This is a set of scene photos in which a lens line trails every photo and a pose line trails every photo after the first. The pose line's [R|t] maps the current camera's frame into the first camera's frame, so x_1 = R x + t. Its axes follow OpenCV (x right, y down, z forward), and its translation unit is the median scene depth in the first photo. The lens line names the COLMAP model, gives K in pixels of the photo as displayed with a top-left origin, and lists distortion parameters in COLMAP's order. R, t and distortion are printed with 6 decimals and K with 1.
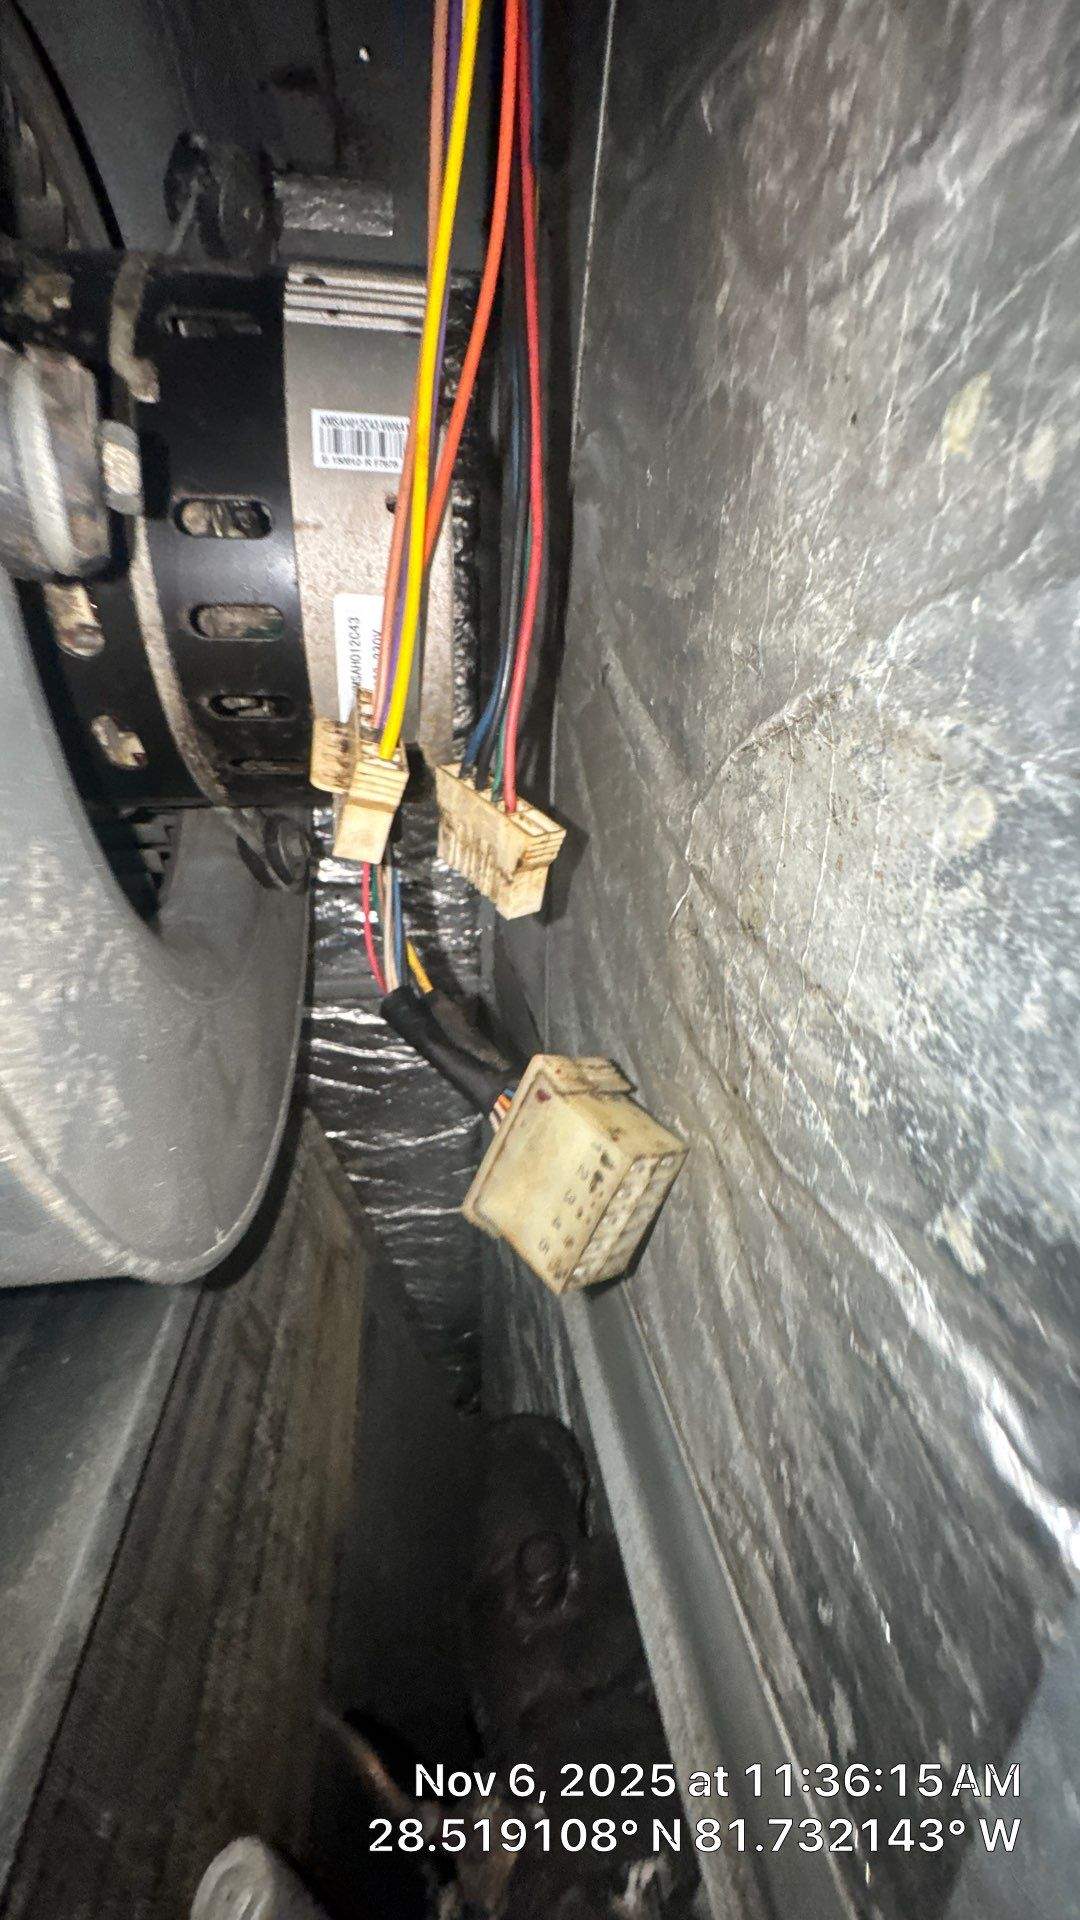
lens RADIAL K [[772.8, 0, 544.2], [0, 772.8, 953.9], [0, 0, 1]] dist [-0.007755, 0.000067]
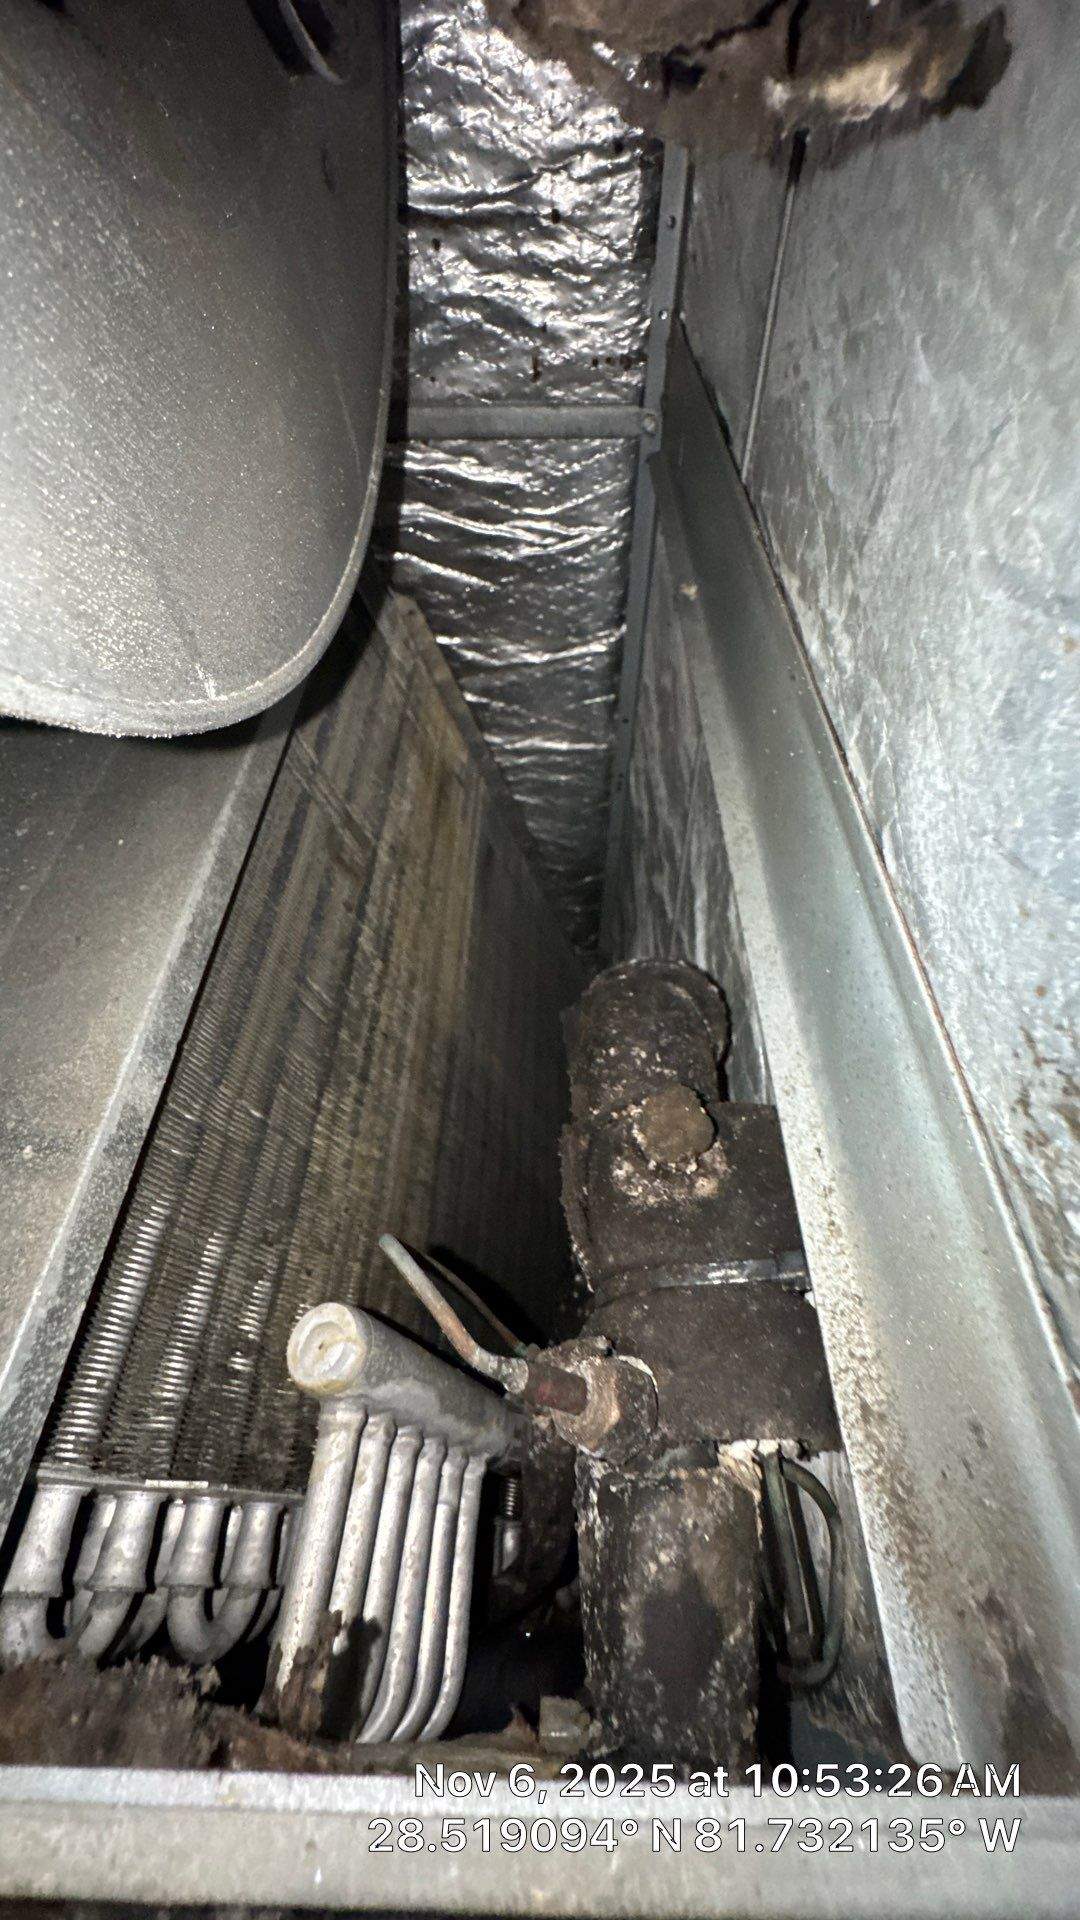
lens RADIAL K [[772.8, 0, 544.2], [0, 772.8, 953.9], [0, 0, 1]] dist [-0.007755, 0.000067]
pose [[0.983903, 0.120517, -0.131948, -0.019364], [-0.034920, 0.853795, 0.519438, 0.091158], [0.175258, -0.506469, 0.844260, 0.155679]]
